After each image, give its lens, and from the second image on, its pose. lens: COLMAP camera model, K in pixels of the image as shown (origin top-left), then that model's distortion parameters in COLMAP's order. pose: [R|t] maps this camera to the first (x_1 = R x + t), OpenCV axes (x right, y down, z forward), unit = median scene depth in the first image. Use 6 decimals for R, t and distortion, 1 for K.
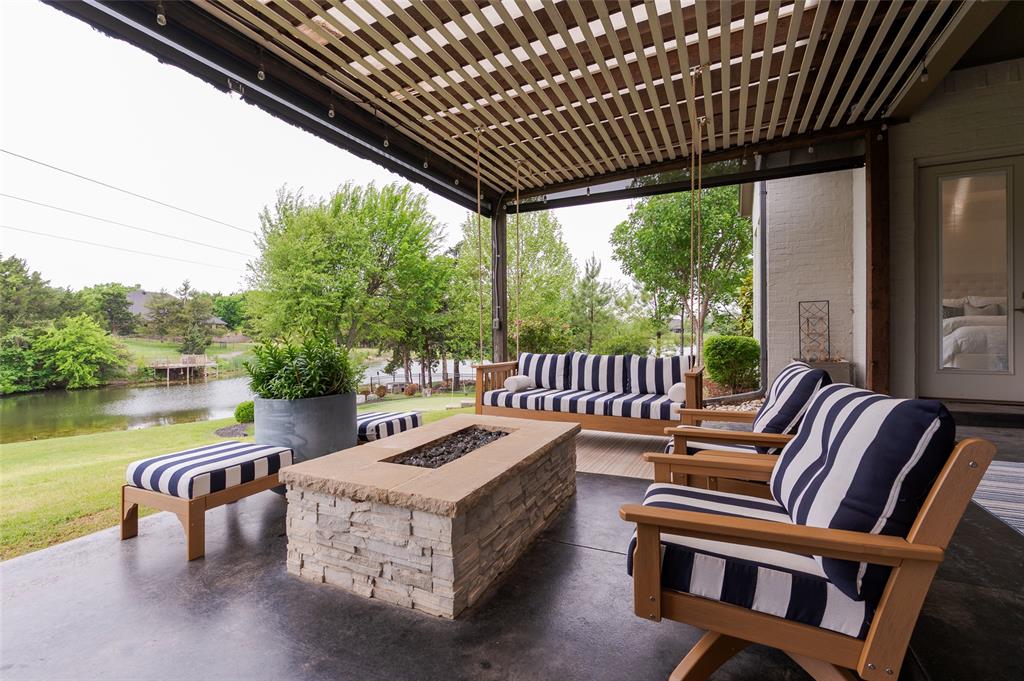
lens RADIAL K [[434.4, 0, 512.0], [0, 434.4, 340.5], [0, 0, 1]] dist [0.001397, 0.000052]
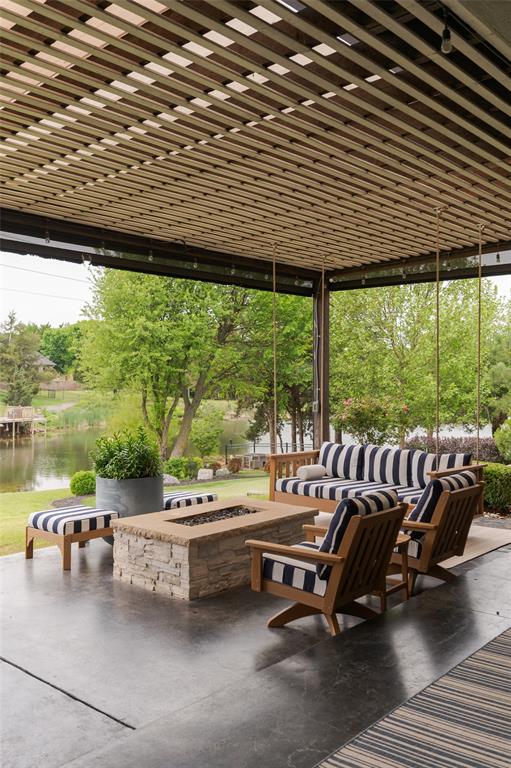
lens RADIAL K [[703.3, 0, 255.5], [0, 703.3, 384.0], [0, 0, 1]] dist [0.003843, 0.001692]
pose [[0.955645, 0.011772, -0.294284, 0.617187], [-0.011295, 0.999931, 0.003320, -0.196191], [0.294303, 0.000151, 0.955712, -1.112871]]
